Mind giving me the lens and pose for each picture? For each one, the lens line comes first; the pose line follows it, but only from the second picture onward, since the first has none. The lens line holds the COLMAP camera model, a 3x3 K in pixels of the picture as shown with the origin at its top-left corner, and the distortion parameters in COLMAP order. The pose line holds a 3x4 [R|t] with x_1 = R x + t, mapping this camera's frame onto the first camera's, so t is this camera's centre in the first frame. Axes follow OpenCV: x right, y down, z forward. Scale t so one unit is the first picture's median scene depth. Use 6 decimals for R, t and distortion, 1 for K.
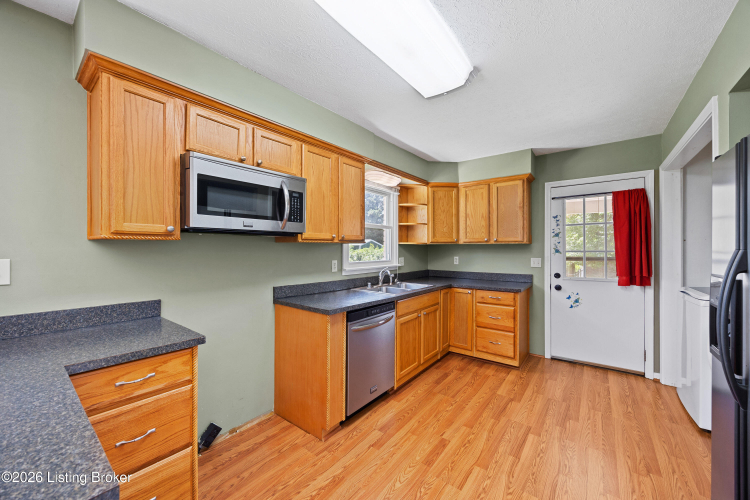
lens RADIAL K [[292.4, 0, 369.0], [0, 292.4, 249.4], [0, 0, 1]] dist [0.000111, -0.000388]
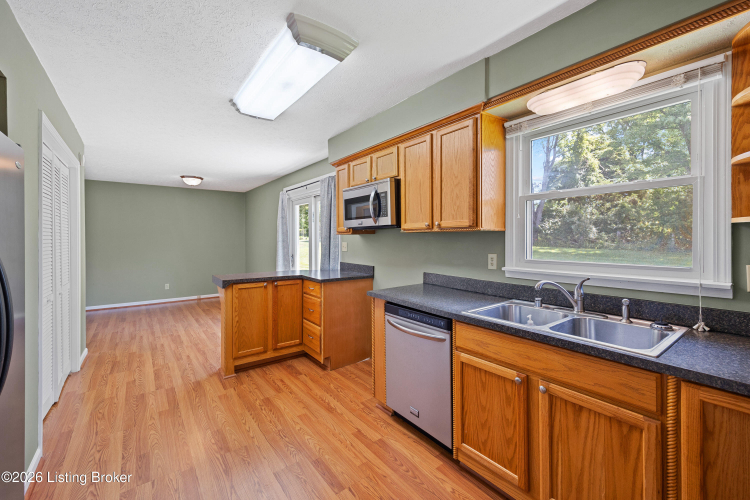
lens RADIAL K [[304.3, 0, 368.0], [0, 304.3, 239.7], [0, 0, 1]] dist [0.007247, -0.000415]
pose [[-0.252646, 0.005710, -0.967542, 0.632822], [-0.000490, 0.999982, 0.006030, -0.003084], [0.967559, 0.001997, -0.252639, 0.795687]]
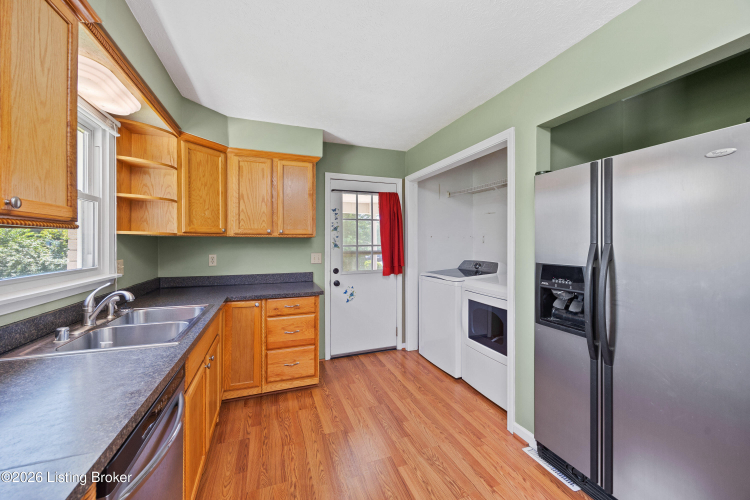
lens RADIAL K [[292.4, 0, 380.3], [0, 292.4, 242.7], [0, 0, 1]] dist [0.000111, -0.000388]
pose [[0.508669, 0.001857, 0.860960, -0.121075], [0.002585, 0.999990, -0.003684, 0.000294], [-0.860958, 0.004100, 0.508659, 0.408133]]
